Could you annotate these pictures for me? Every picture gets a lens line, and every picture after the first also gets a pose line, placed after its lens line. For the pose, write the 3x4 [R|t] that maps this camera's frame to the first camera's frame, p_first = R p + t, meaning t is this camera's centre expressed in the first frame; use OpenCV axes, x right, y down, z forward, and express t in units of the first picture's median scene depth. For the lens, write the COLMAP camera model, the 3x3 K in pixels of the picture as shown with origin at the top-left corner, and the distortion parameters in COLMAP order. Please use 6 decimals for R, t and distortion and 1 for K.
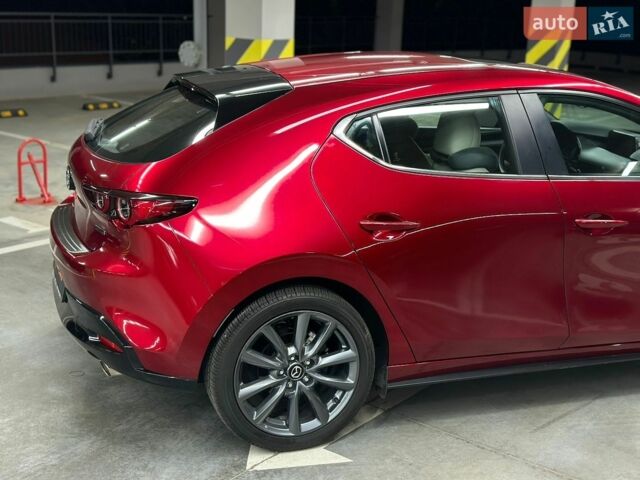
lens RADIAL K [[902.6, 0, 320.4], [0, 902.6, 248.6], [0, 0, 1]] dist [0.211747, -0.407223]
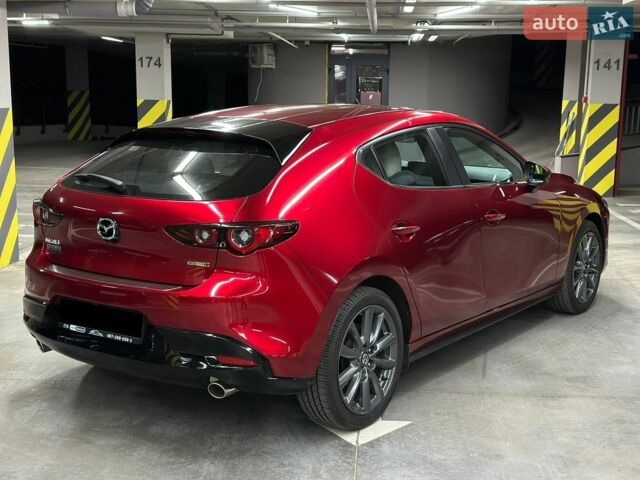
lens RADIAL K [[902.6, 0, 320.4], [0, 902.6, 248.6], [0, 0, 1]] dist [0.211747, -0.407223]
pose [[0.840514, -0.132188, 0.525417, -0.680541], [0.172117, 0.984690, -0.027602, 0.014389], [-0.513724, 0.113633, 0.850397, -0.010124]]
